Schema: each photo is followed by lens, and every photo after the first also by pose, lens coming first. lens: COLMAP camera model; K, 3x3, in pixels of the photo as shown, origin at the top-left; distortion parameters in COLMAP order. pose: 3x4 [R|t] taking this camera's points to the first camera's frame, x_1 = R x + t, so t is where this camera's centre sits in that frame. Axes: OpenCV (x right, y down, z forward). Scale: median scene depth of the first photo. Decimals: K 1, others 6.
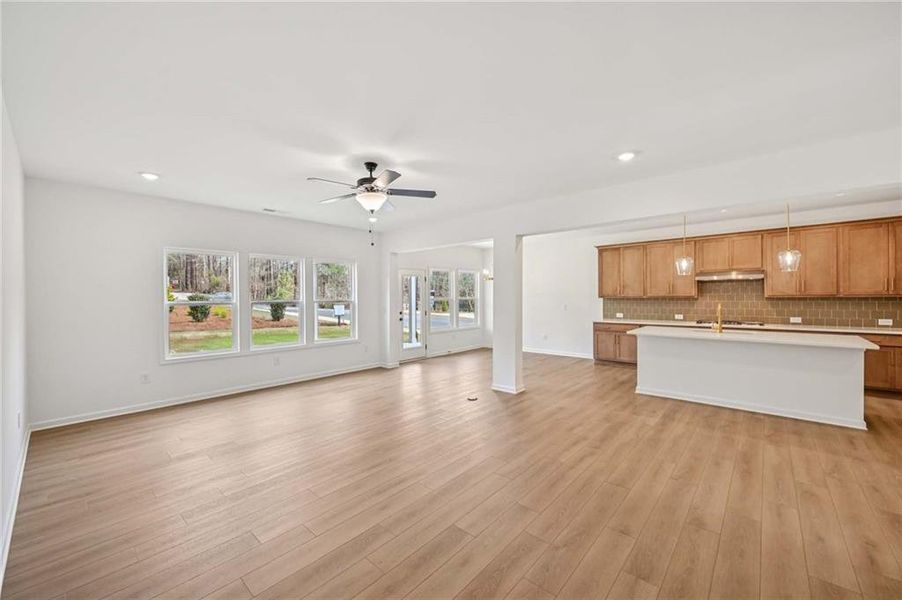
lens RADIAL K [[354.4, 0, 452.2], [0, 354.4, 299.0], [0, 0, 1]] dist [-0.005049, 0.003553]
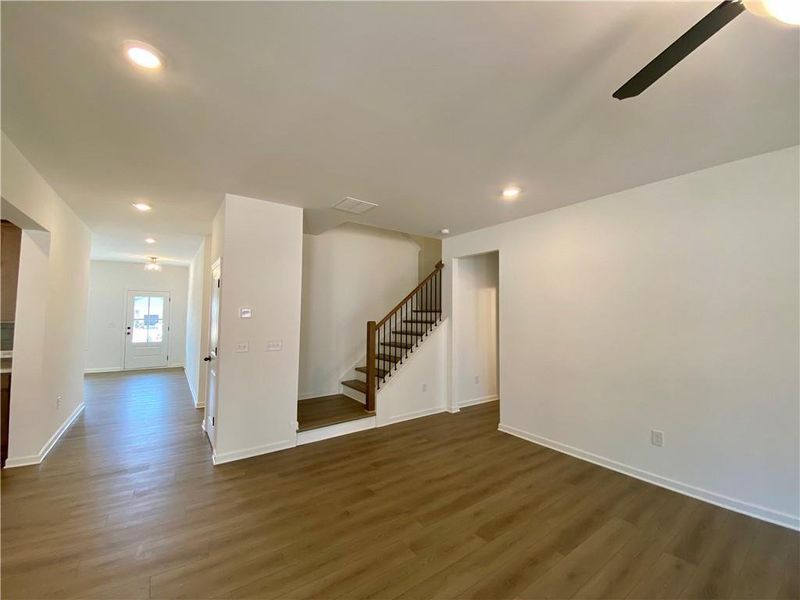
lens RADIAL K [[324.6, 0, 393.0], [0, 324.6, 297.9], [0, 0, 1]] dist [0.011238, -0.013836]
pose [[-0.973250, 0.010710, 0.229499, 0.022328], [0.000172, 0.998947, -0.045885, -0.023227], [-0.229749, -0.044618, -0.972227, 0.909664]]
